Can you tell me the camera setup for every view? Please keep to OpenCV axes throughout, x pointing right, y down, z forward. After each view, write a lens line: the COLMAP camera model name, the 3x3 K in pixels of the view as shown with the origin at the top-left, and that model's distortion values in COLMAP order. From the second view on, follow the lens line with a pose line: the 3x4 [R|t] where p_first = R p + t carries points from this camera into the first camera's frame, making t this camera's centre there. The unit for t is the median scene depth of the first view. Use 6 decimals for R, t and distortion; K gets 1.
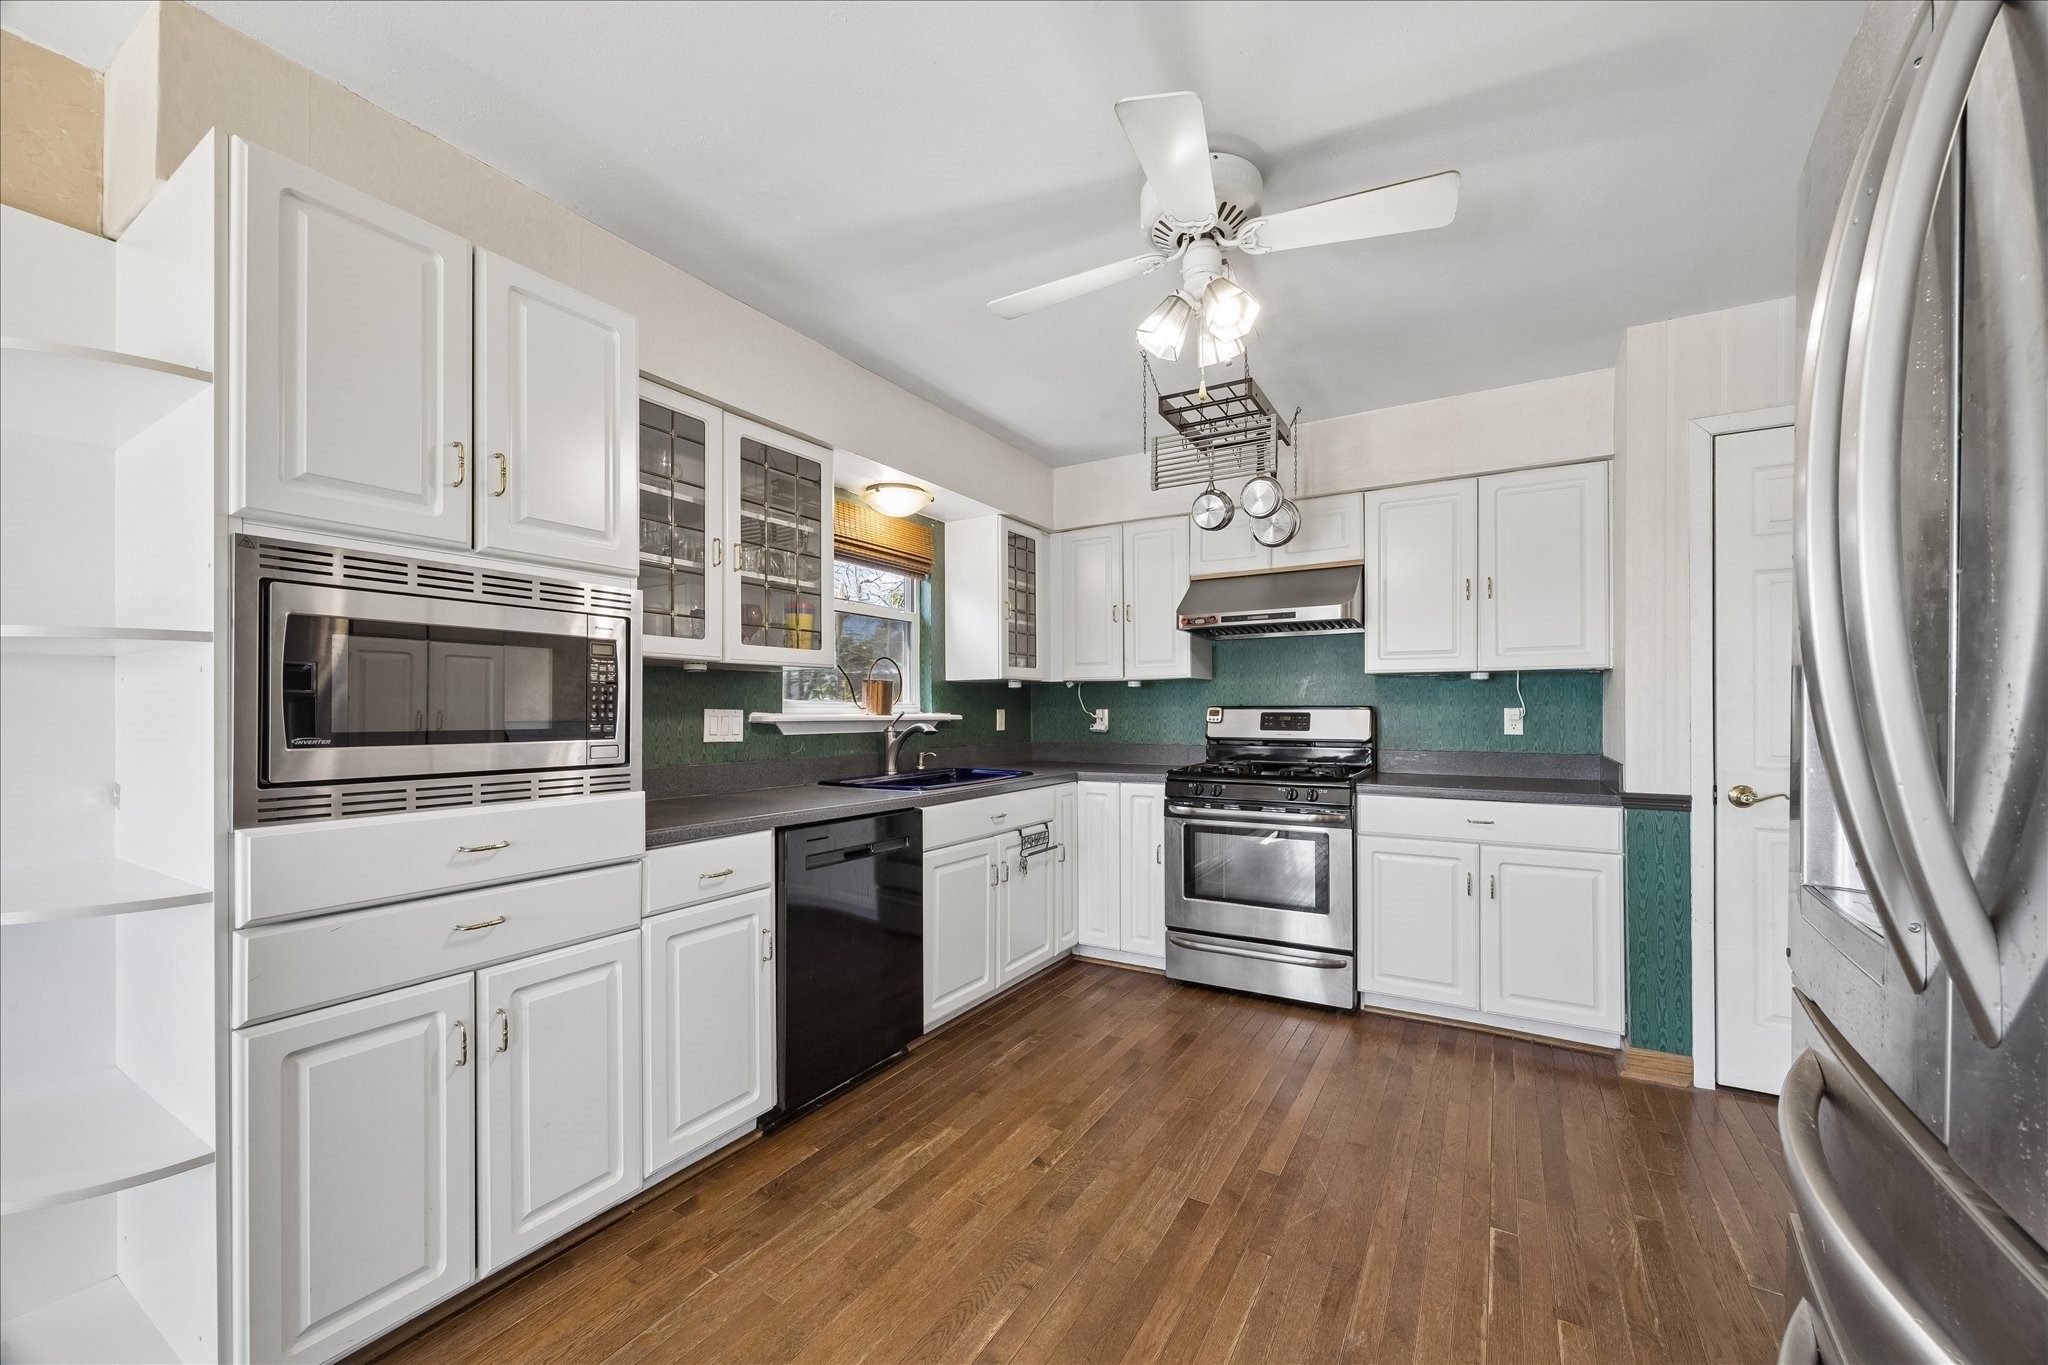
lens RADIAL K [[787.8, 0, 1036.2], [0, 787.8, 705.0], [0, 0, 1]] dist [-0.001159, -0.000099]
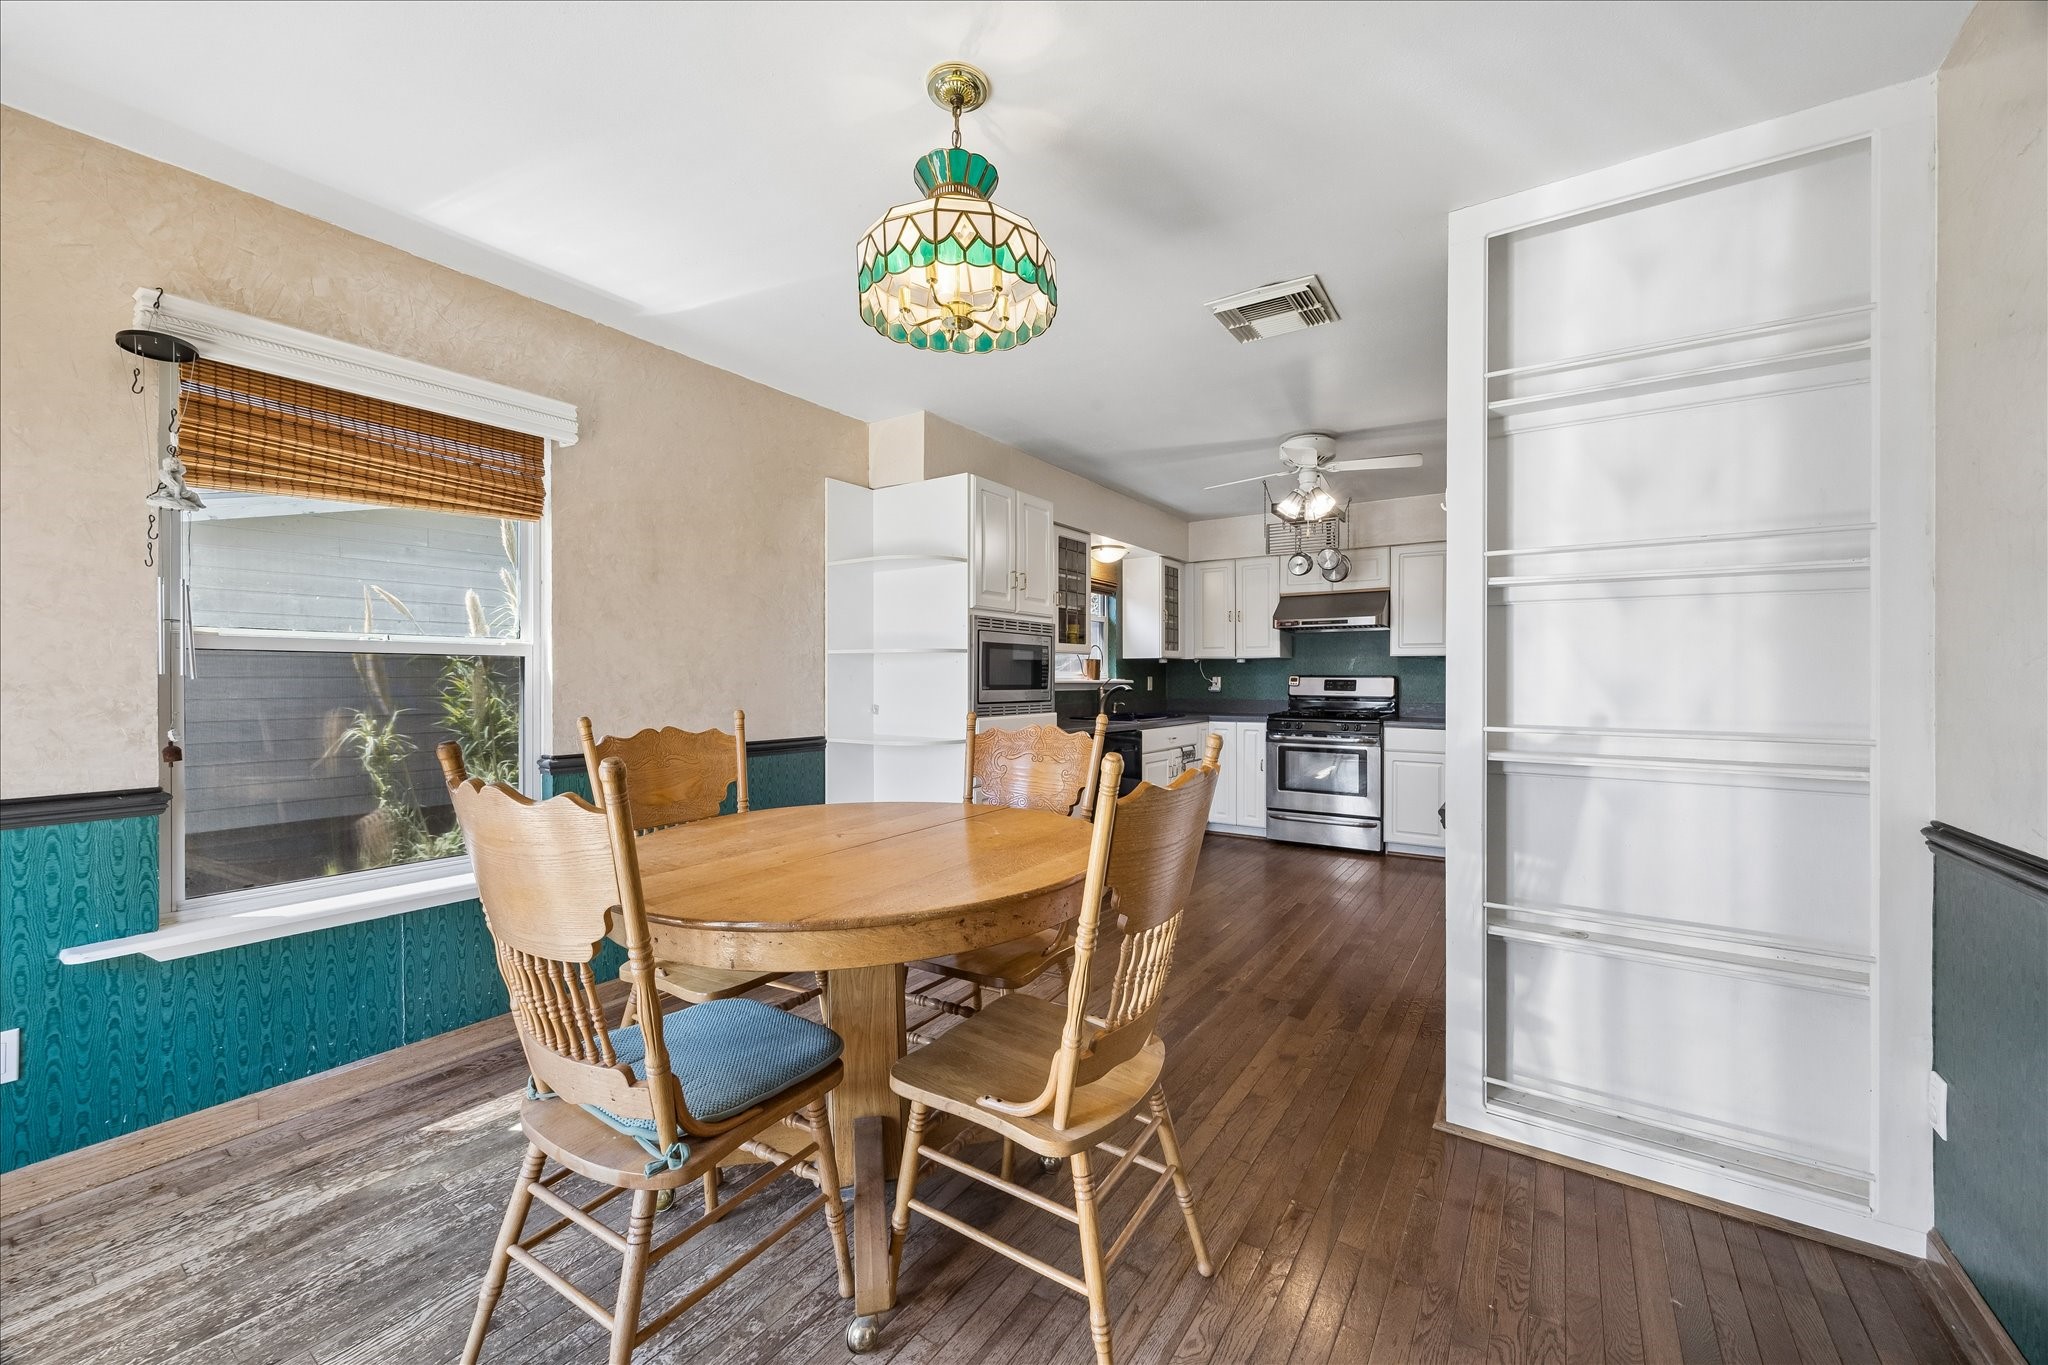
lens RADIAL K [[787.8, 0, 1023.3], [0, 787.8, 678.3], [0, 0, 1]] dist [-0.001159, -0.000099]
pose [[0.998002, 0.003446, -0.063088, -0.265198], [-0.003010, 0.999971, 0.007006, -0.002639], [0.063110, -0.006802, 0.997983, -0.750342]]
